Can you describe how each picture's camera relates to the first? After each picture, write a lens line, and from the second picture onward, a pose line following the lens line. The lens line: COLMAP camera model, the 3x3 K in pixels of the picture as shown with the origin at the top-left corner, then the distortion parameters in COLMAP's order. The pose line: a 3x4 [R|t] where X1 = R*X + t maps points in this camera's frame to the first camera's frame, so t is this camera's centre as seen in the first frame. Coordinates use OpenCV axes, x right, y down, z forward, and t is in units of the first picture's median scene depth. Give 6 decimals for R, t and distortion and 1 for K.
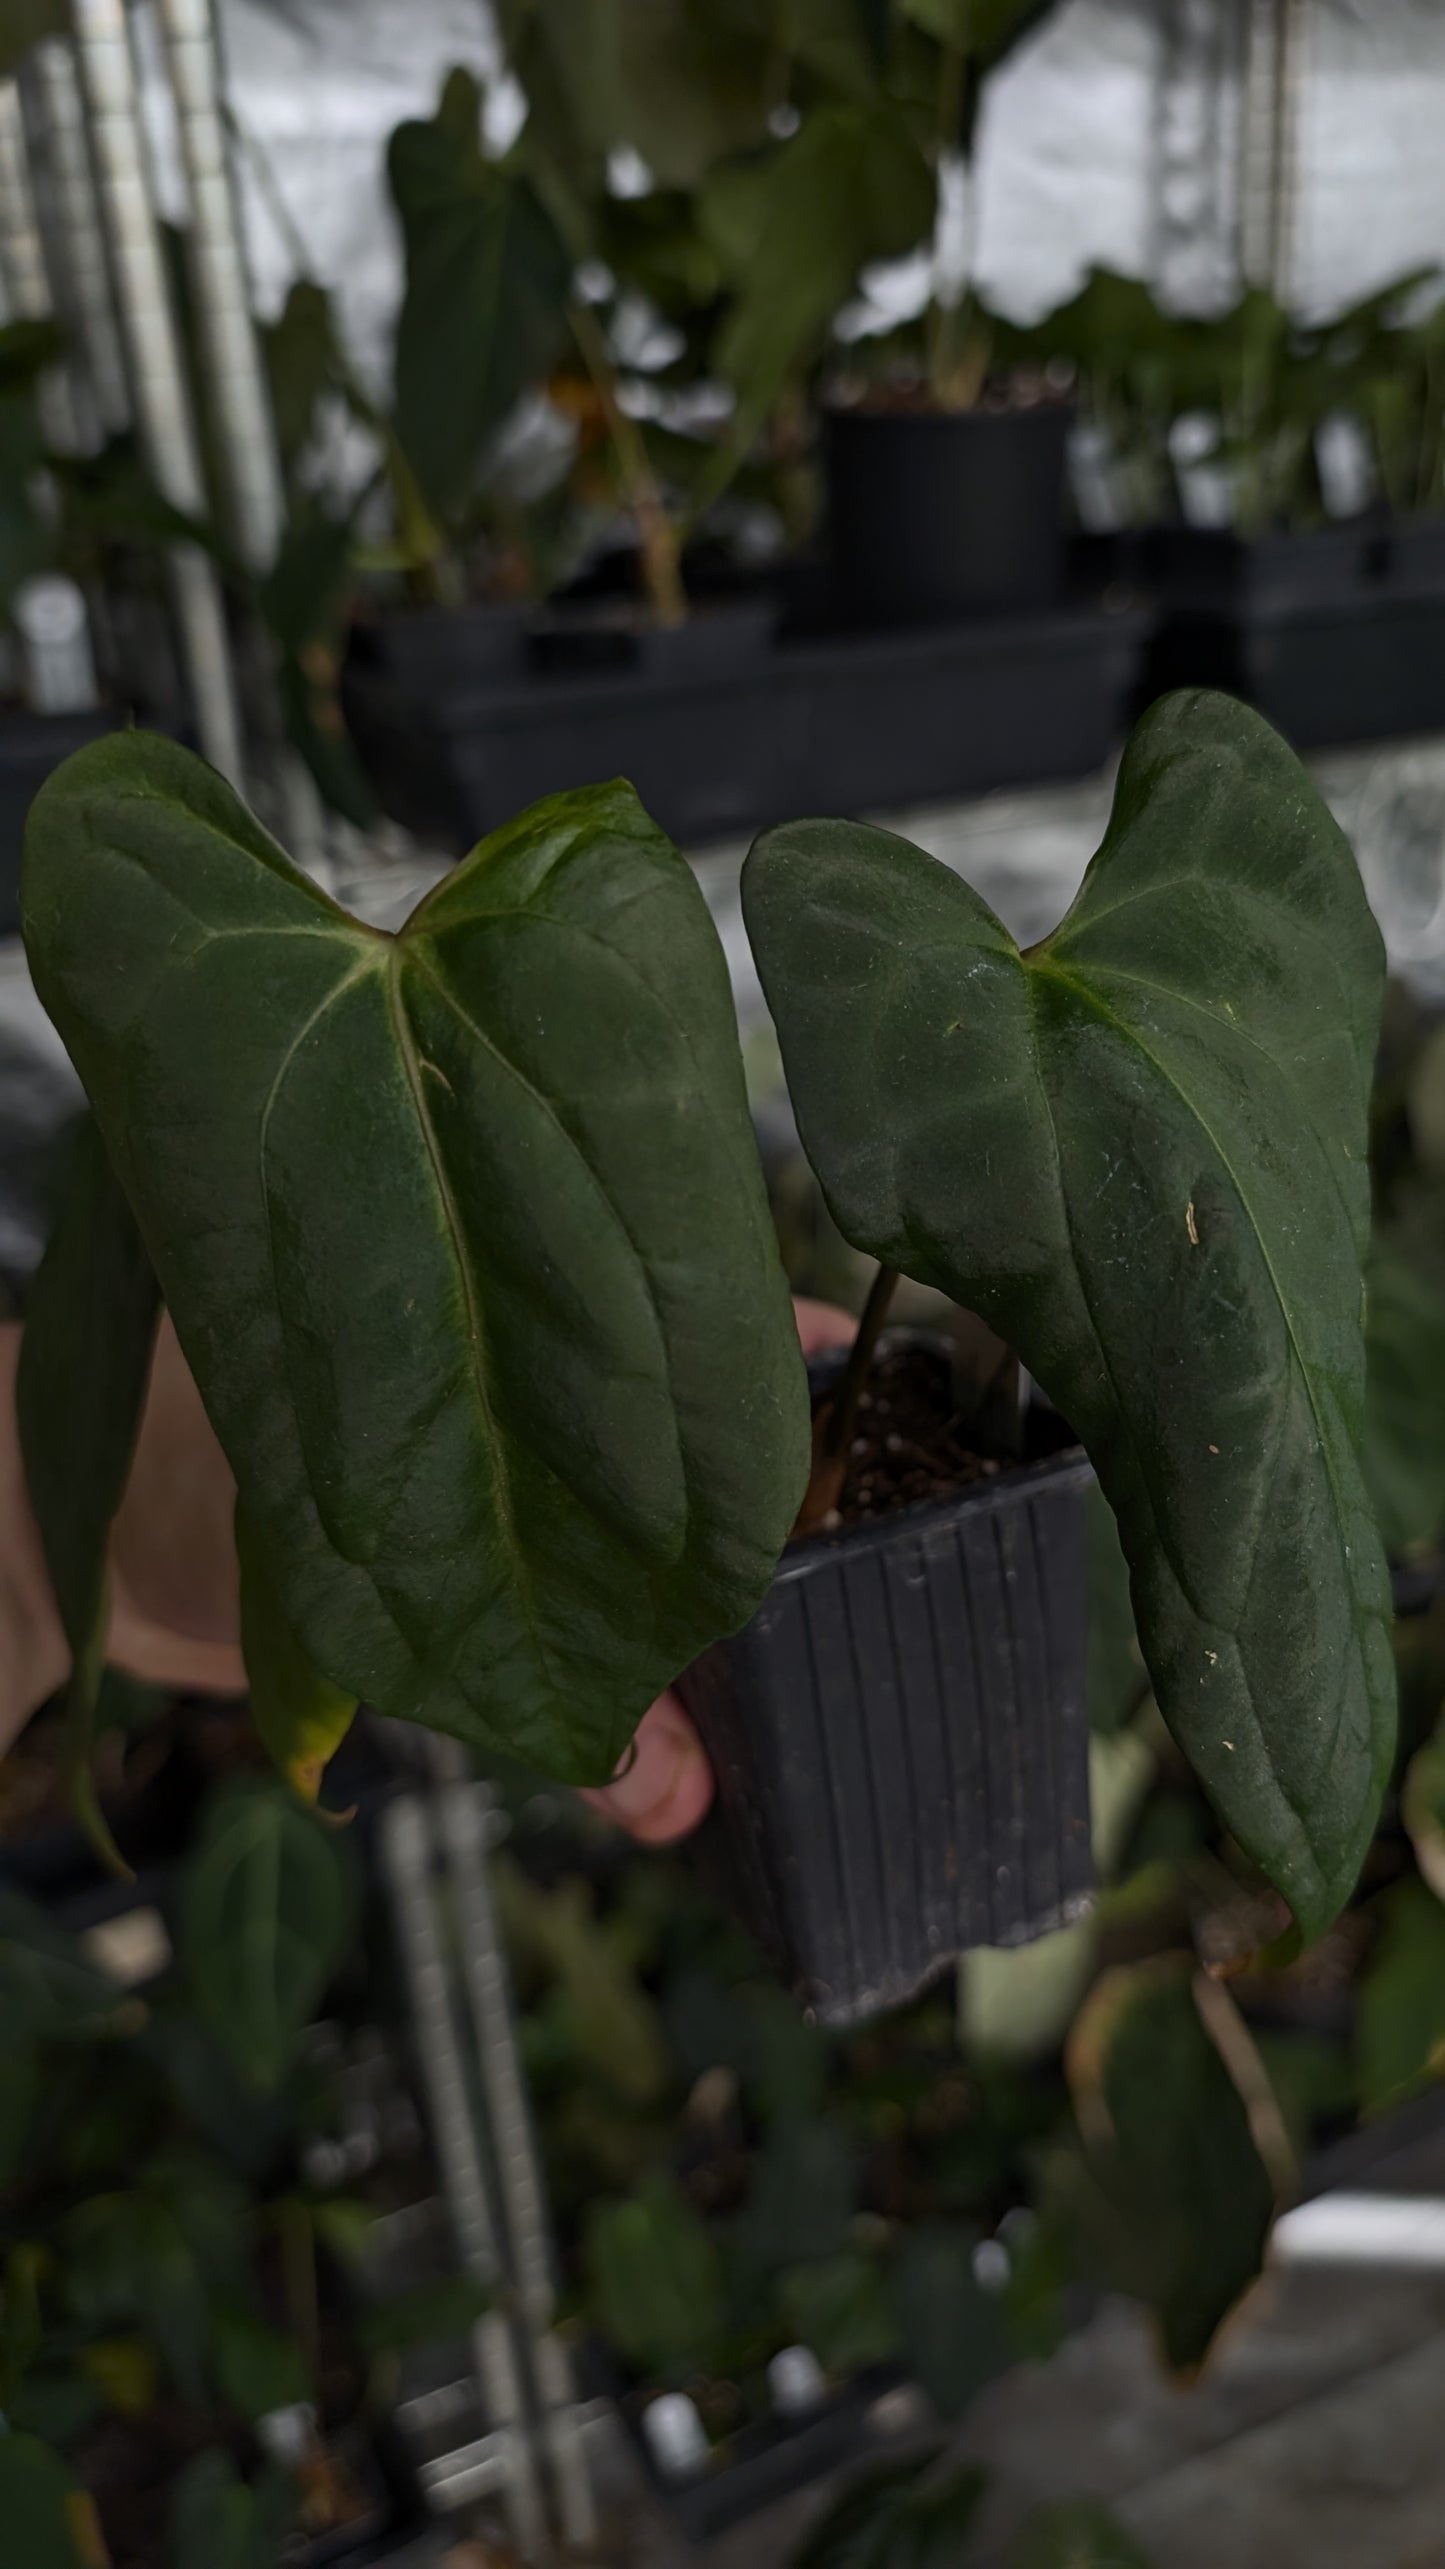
lens RADIAL K [[1972.1, 0, 755.4], [0, 1972.1, 1276.9], [0, 0, 1]] dist [-0.039471, 0.020022]
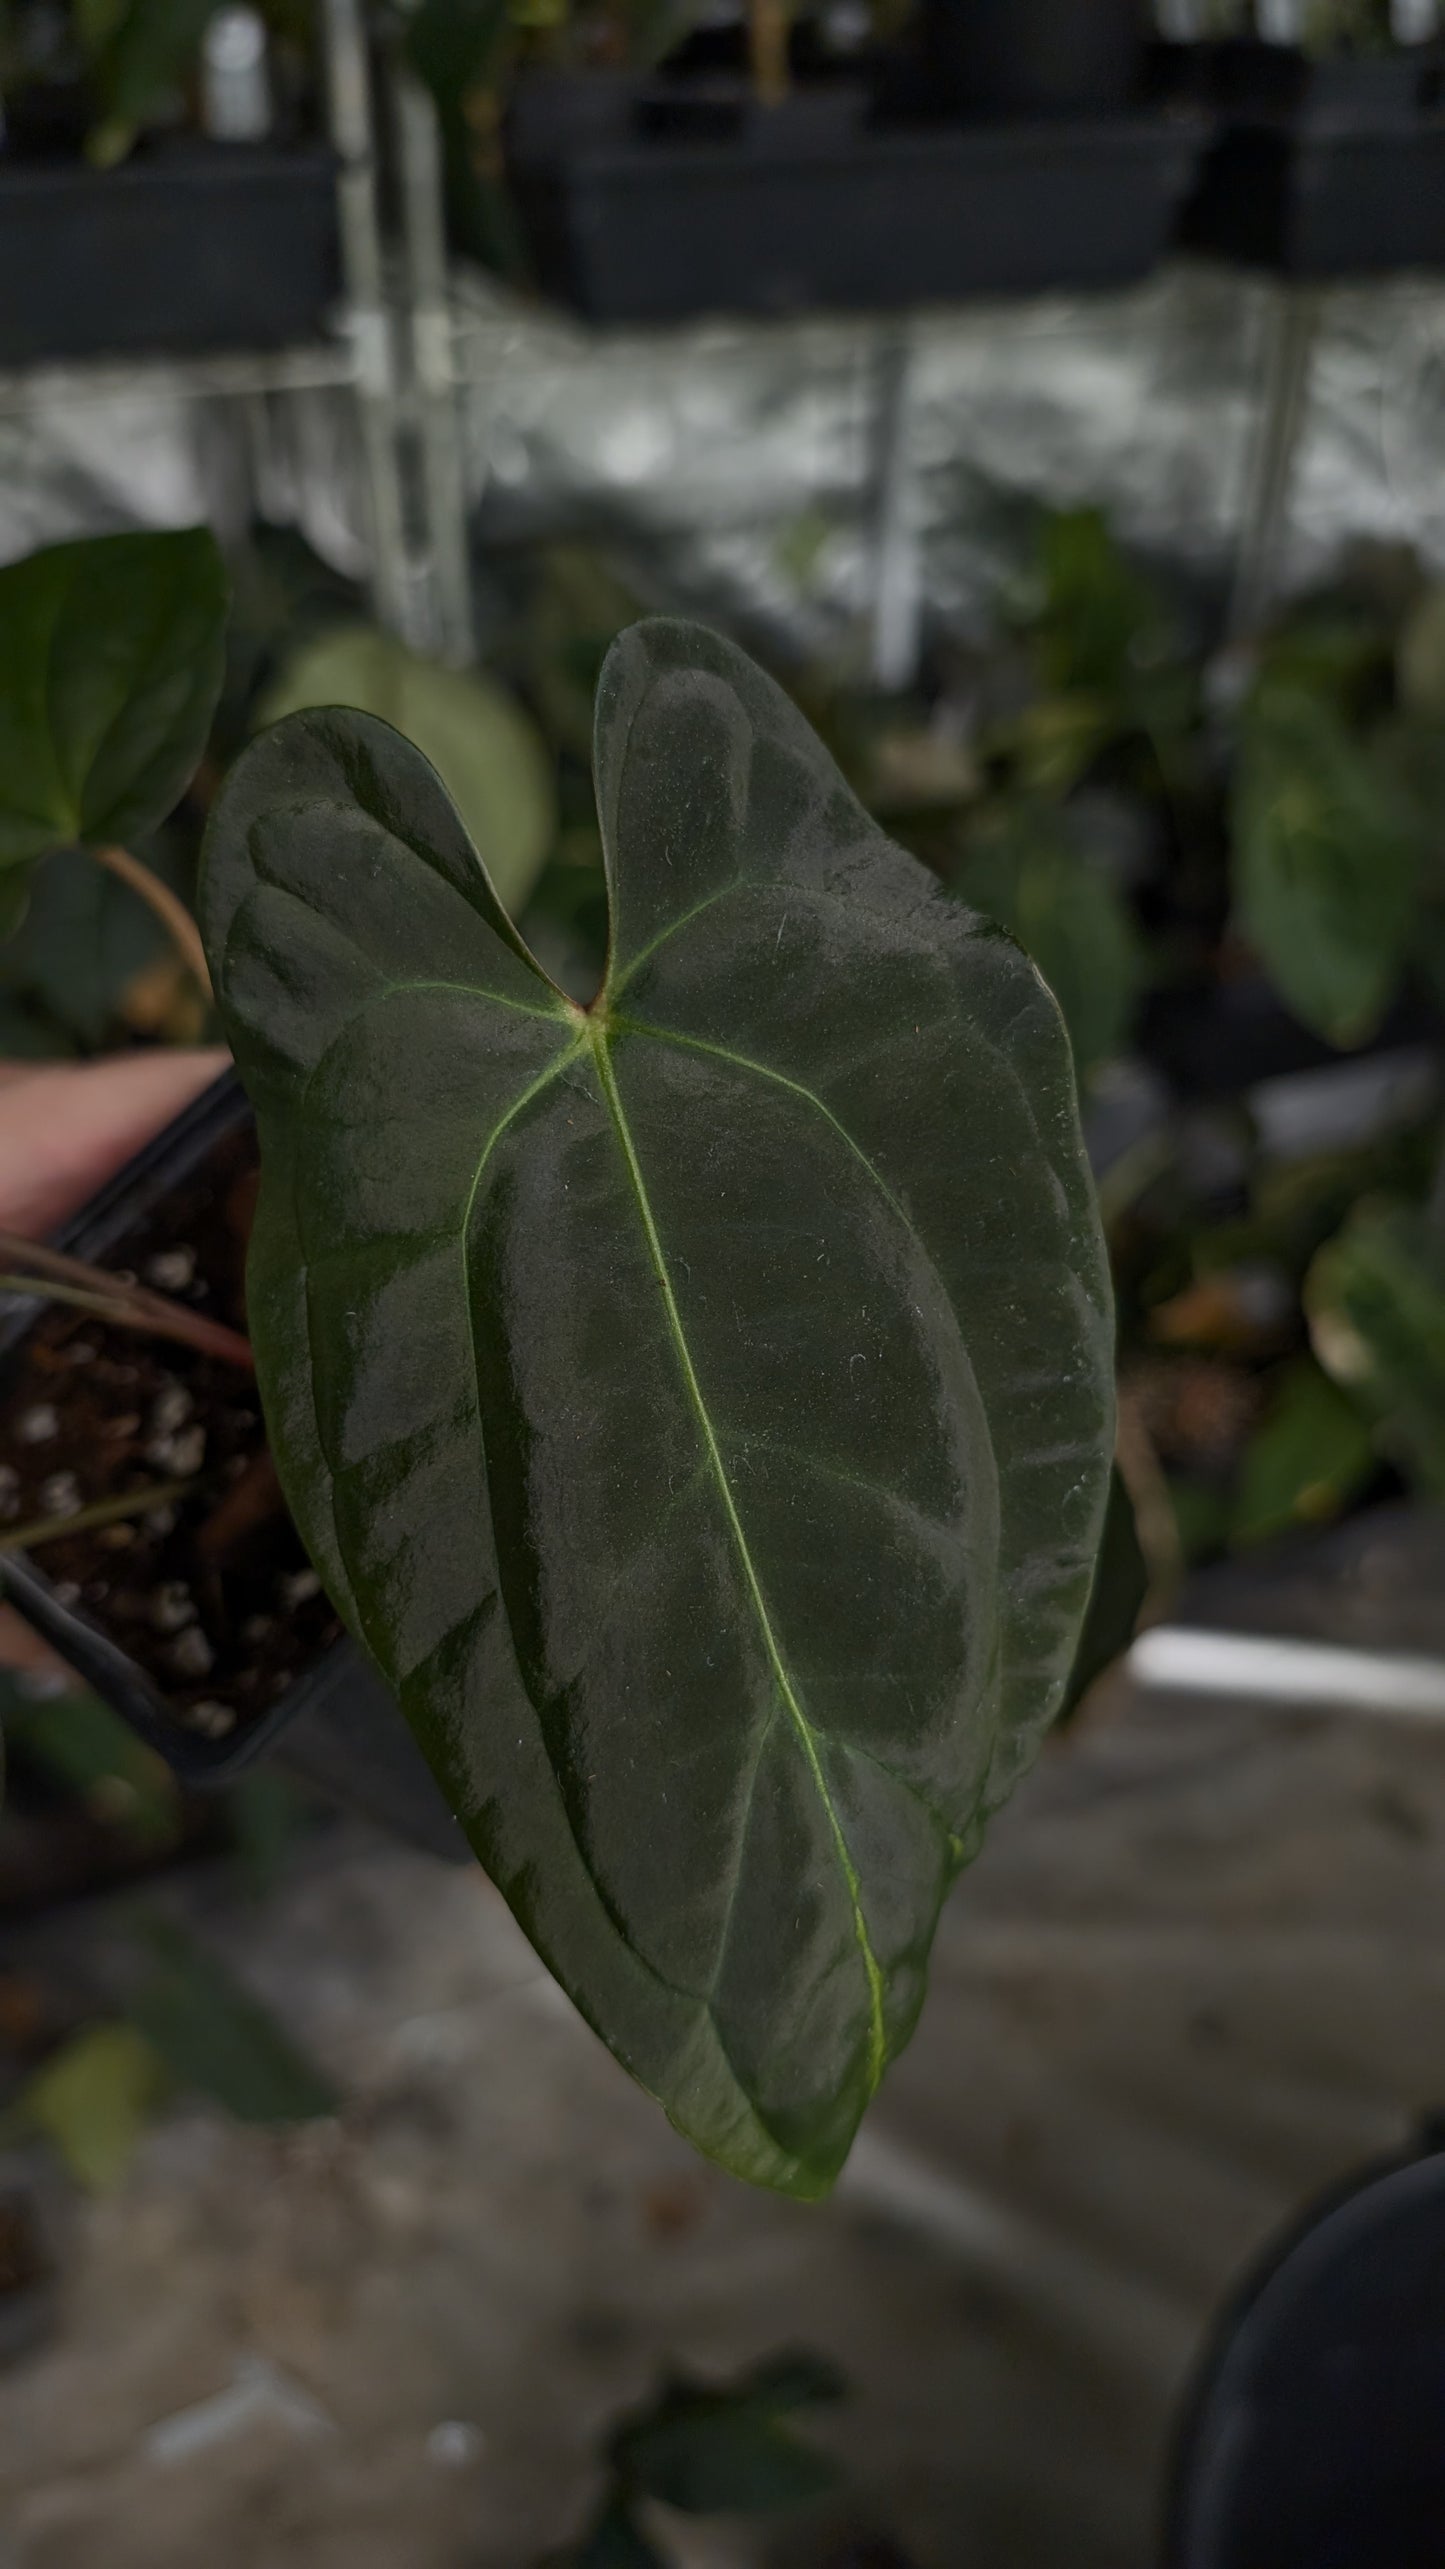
lens RADIAL K [[1972.1, 0, 683.9], [0, 1972.1, 1269.6], [0, 0, 1]] dist [-0.039471, 0.020022]
pose [[0.996779, 0.079469, -0.010750, -0.020399], [-0.075758, 0.977121, 0.198734, 0.065236], [0.026298, -0.197280, 0.979994, -0.137495]]
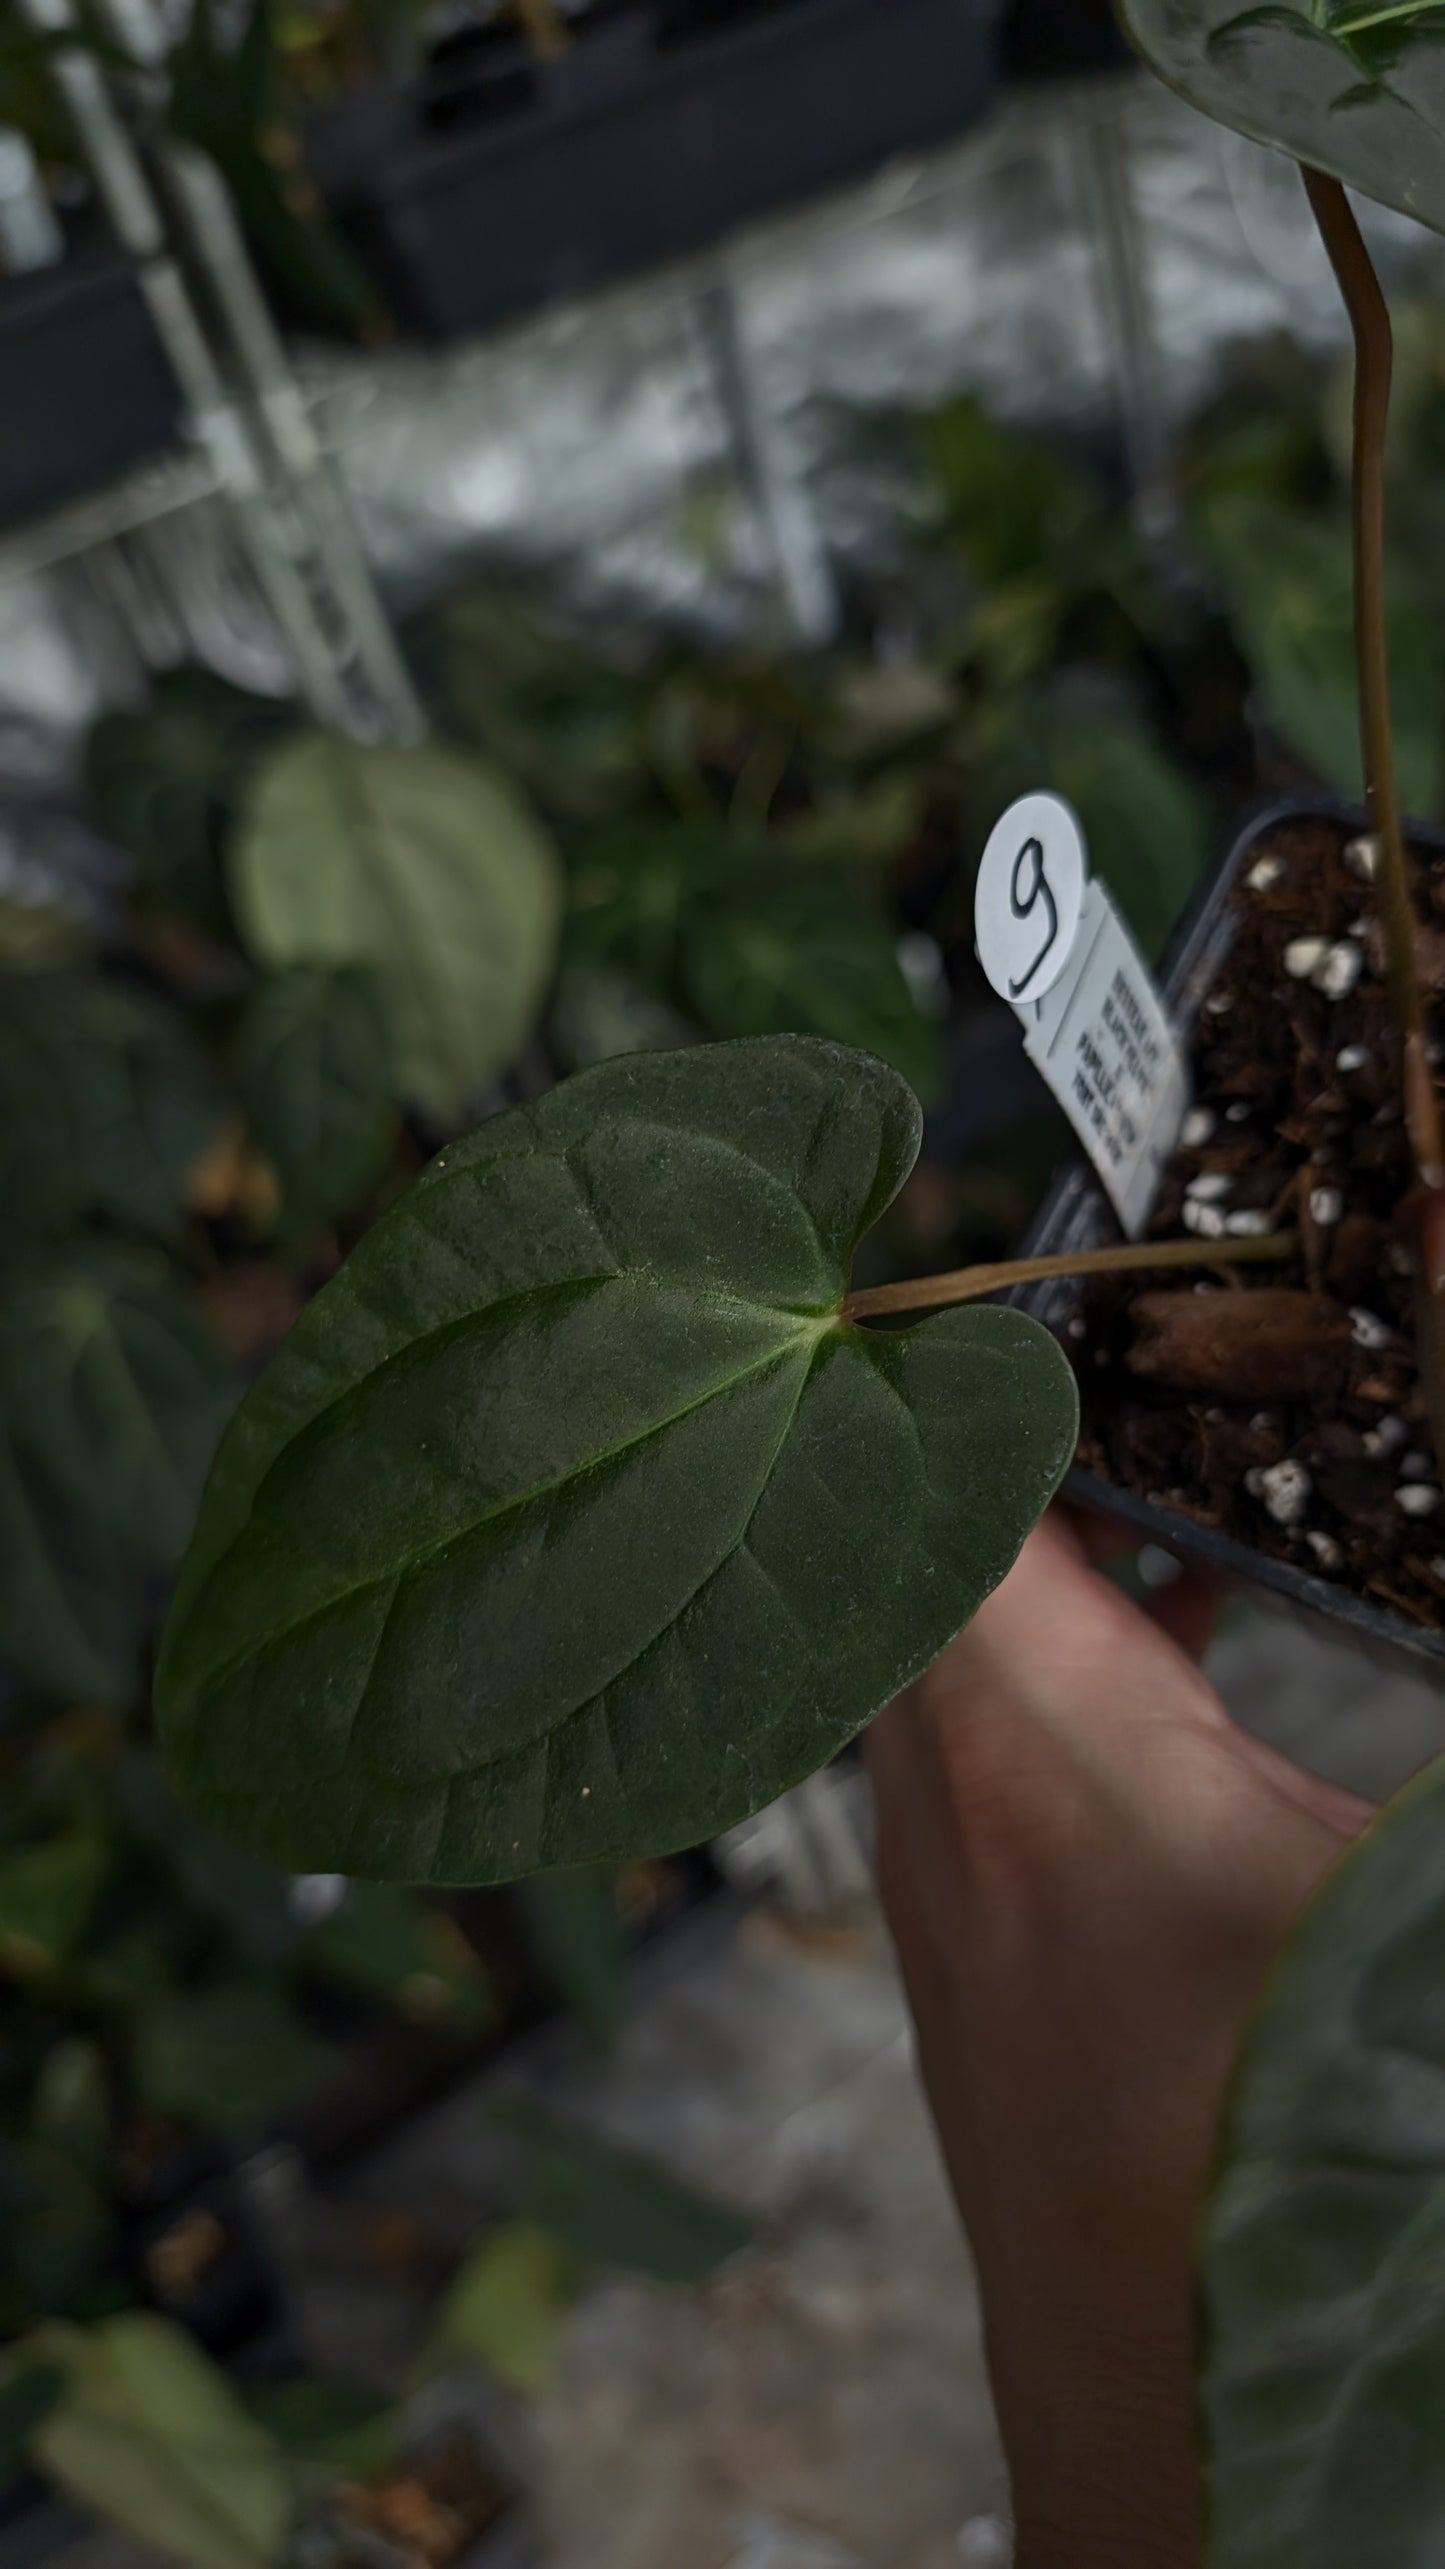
lens RADIAL K [[1976.5, 0, 700.0], [0, 1976.5, 1286.6], [0, 0, 1]] dist [-0.034576, 0.011494]
pose [[0.970997, -0.237309, -0.029147, -0.065572], [0.238519, 0.953005, 0.186790, 0.076389], [-0.016550, -0.188325, 0.981967, -0.087200]]
